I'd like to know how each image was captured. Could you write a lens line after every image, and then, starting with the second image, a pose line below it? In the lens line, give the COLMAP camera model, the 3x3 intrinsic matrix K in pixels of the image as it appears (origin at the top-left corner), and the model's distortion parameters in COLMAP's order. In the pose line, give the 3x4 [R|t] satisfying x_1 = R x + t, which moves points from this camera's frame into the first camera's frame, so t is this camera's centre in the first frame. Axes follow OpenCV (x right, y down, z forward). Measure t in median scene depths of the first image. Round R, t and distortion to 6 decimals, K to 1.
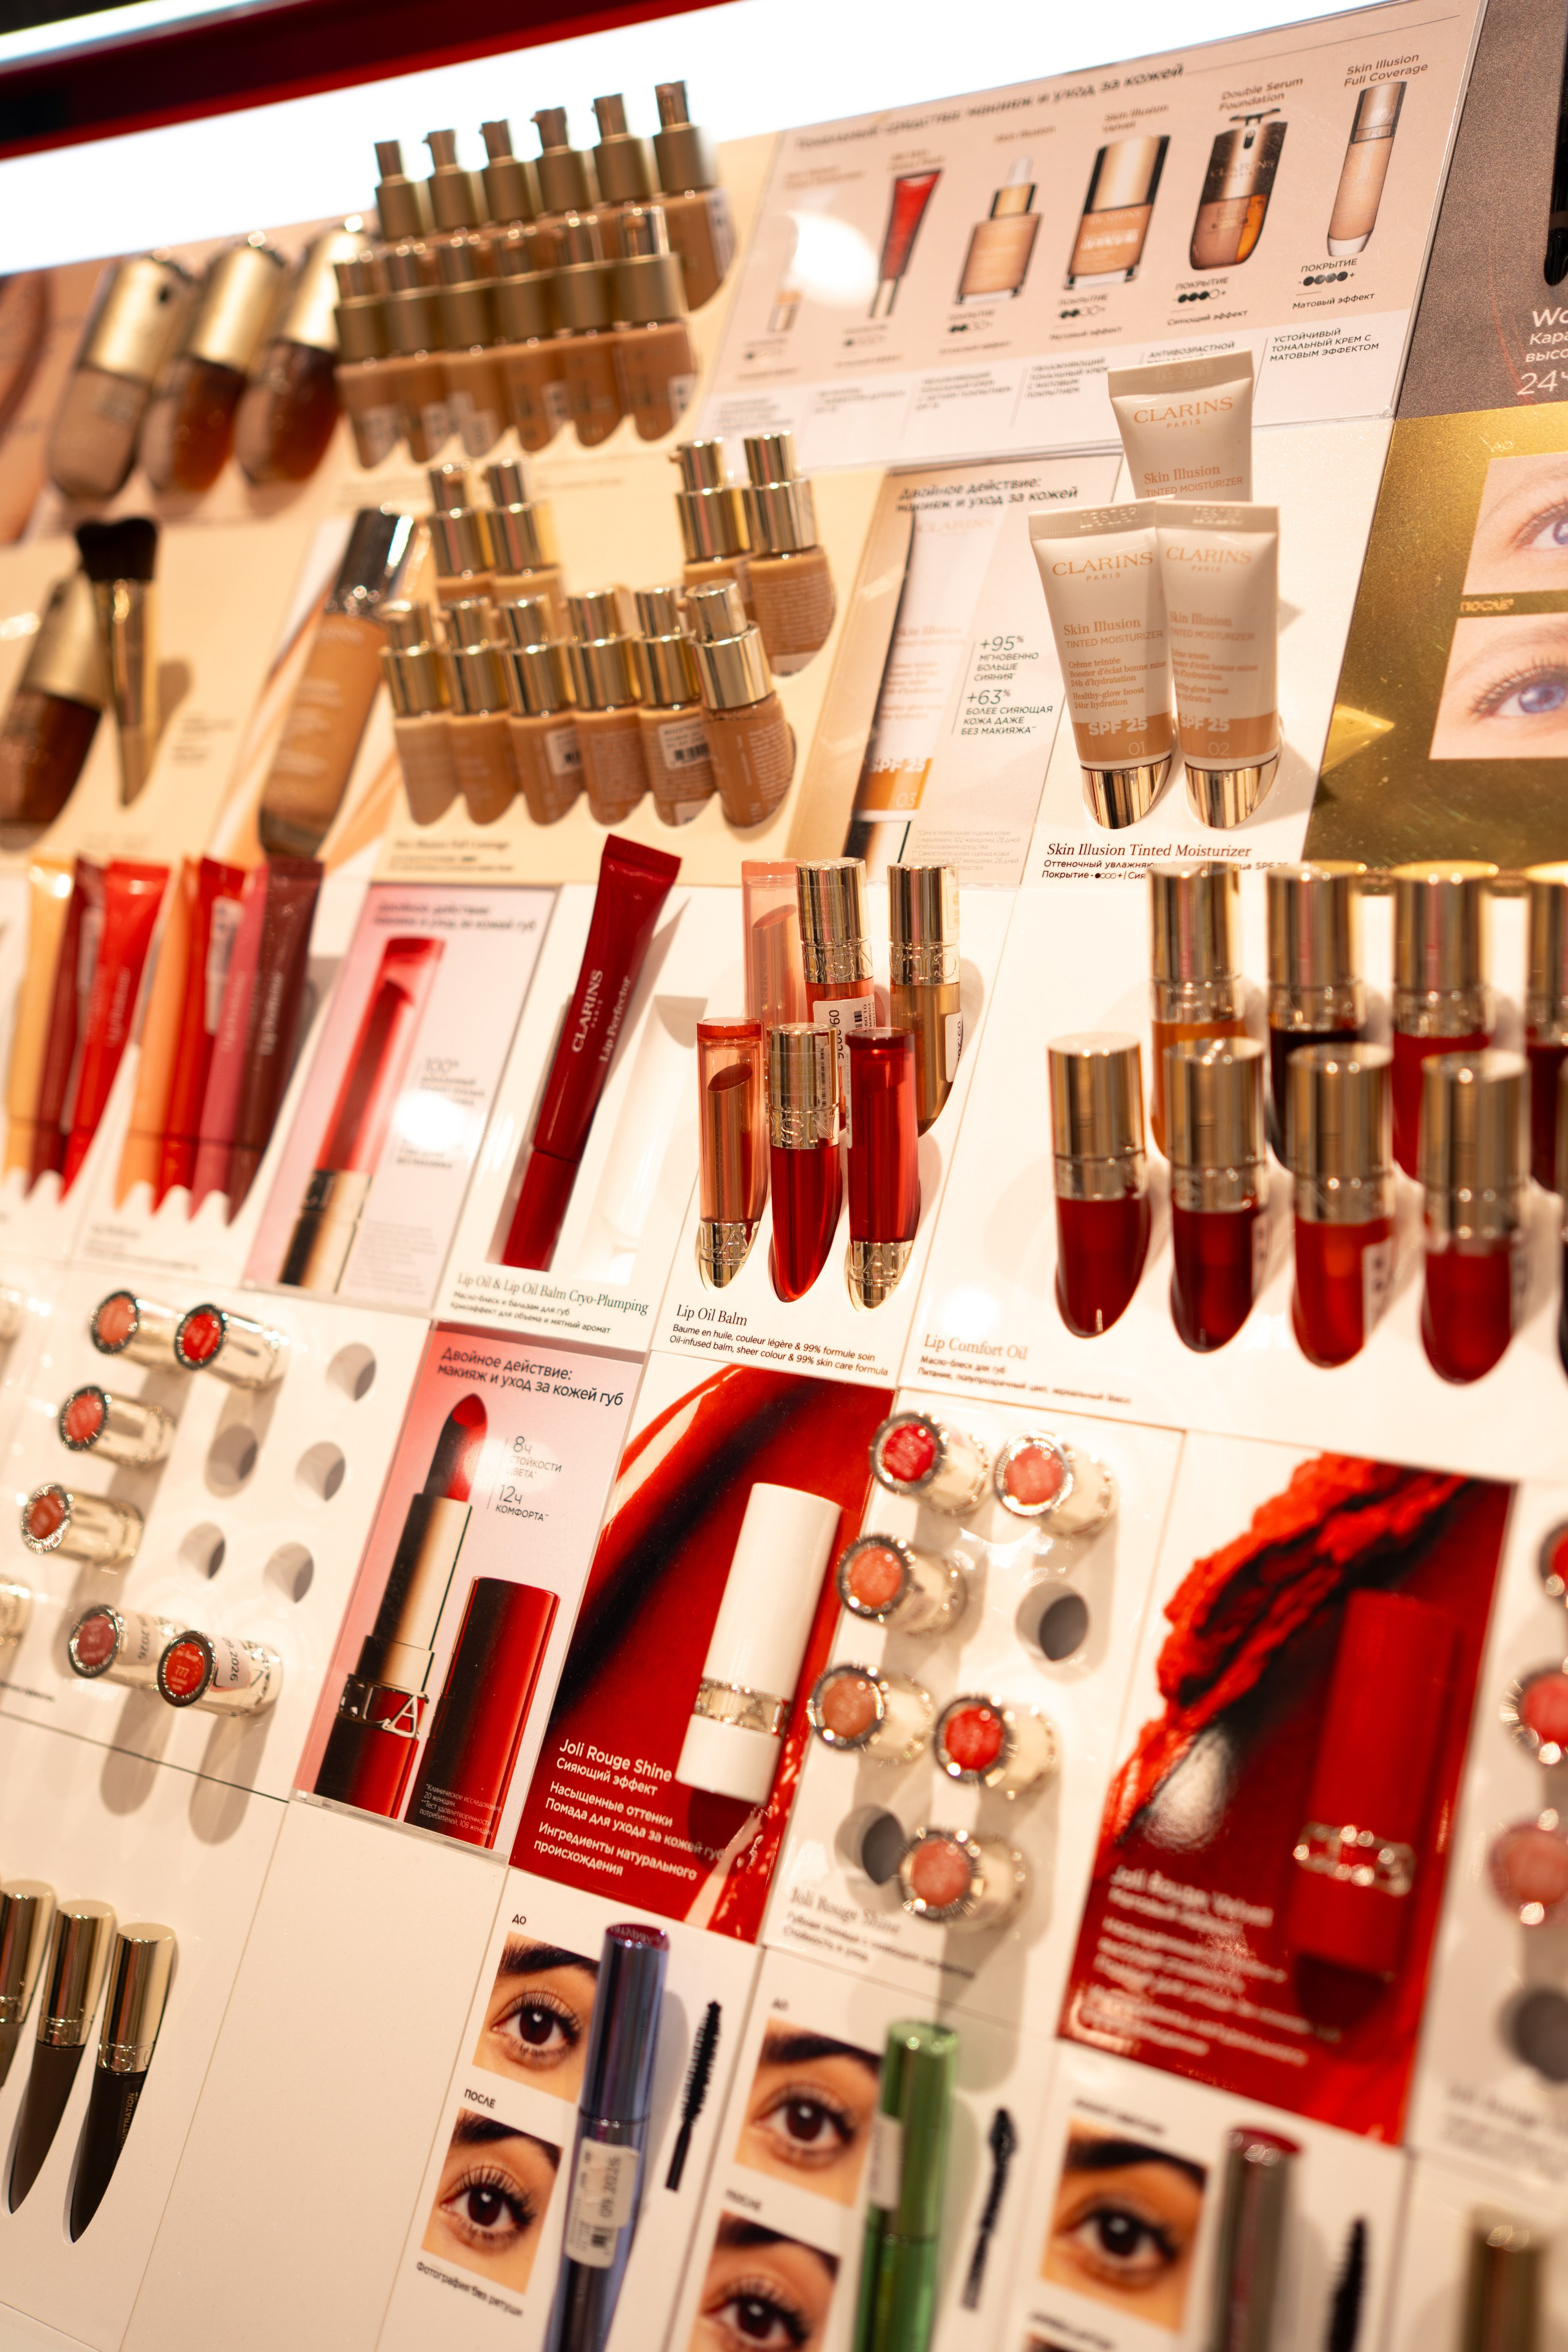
lens RADIAL K [[2292.6, 0, 791.1], [0, 2292.6, 1168.5], [0, 0, 1]] dist [-0.038162, 0.234564]
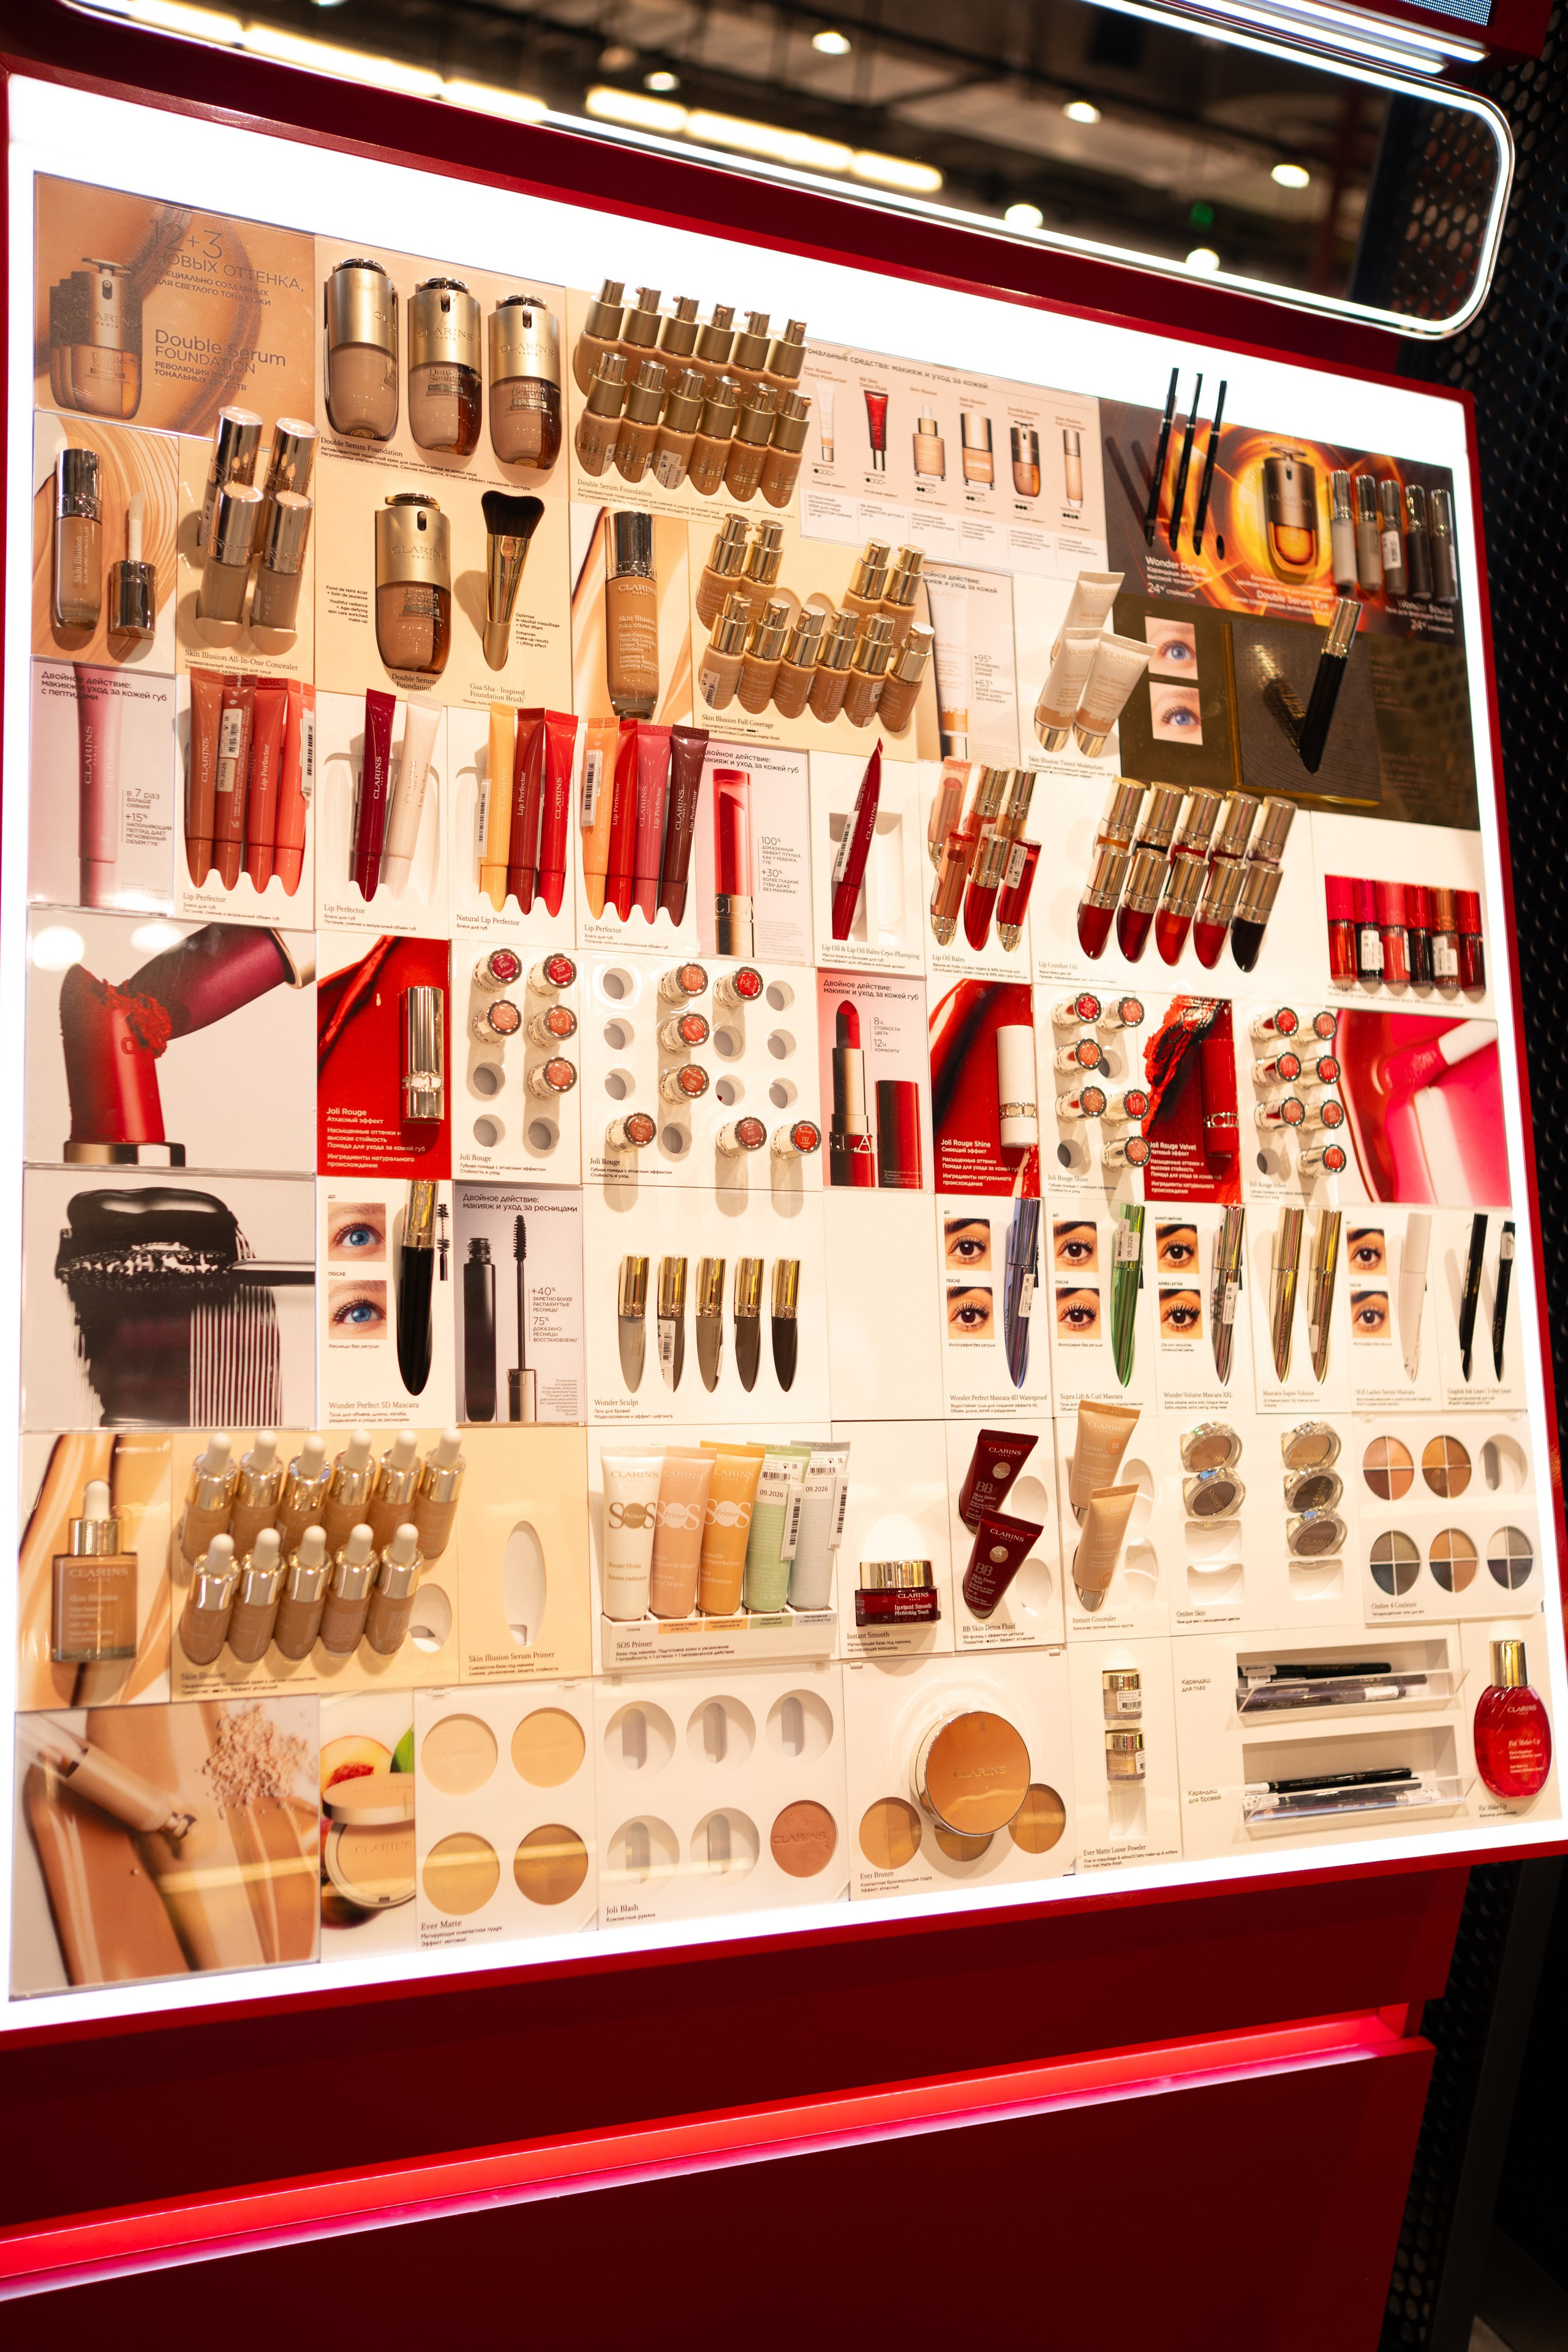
lens RADIAL K [[2276.4, 0, 779.5], [0, 2276.4, 1174.5], [0, 0, 1]] dist [-0.060388, 0.207926]
pose [[0.558050, -0.145248, 0.816996, -2.114441], [-0.038963, 0.978889, 0.200643, -0.184022], [-0.828892, -0.143802, 0.540610, -0.151827]]
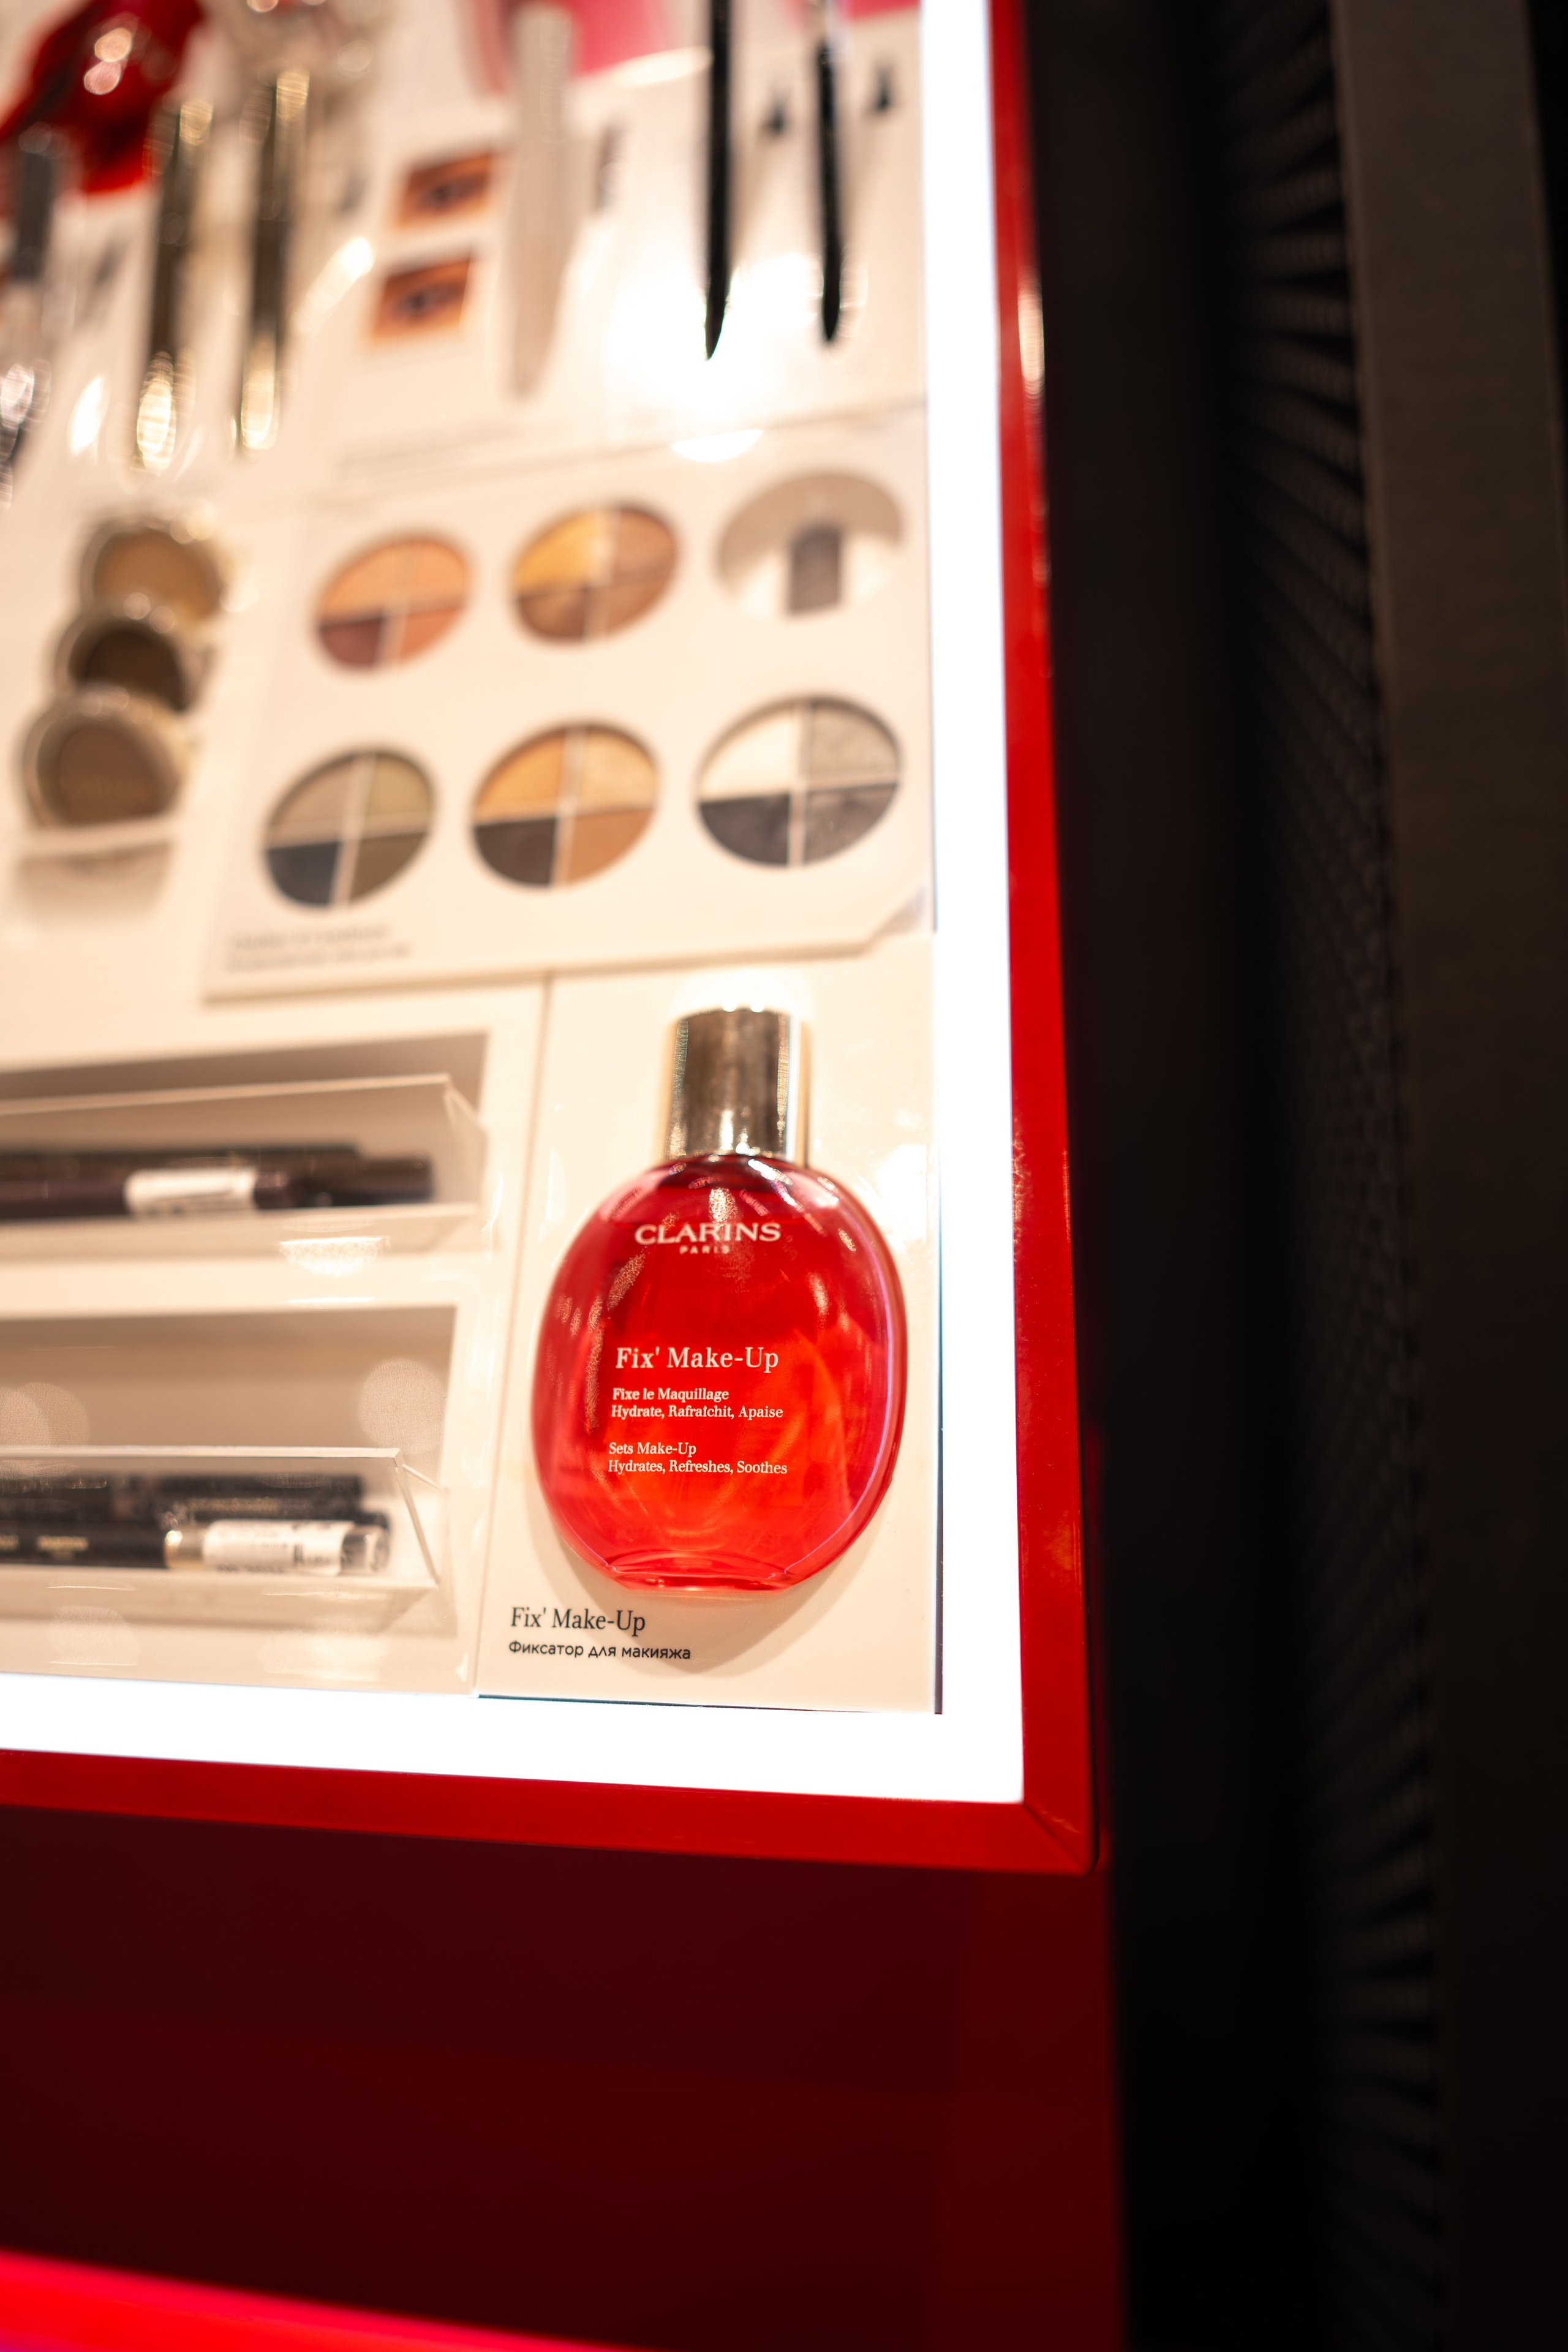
lens RADIAL K [[1537.6, 0, 783.4], [0, 1537.6, 1181.6], [0, 0, 1]] dist [-0.025846, 0.021606]
pose [[0.946749, -0.103421, 0.304910, 0.219866], [0.123296, 0.991275, -0.046609, 0.884085], [-0.297430, 0.081721, 0.951240, 0.015912]]
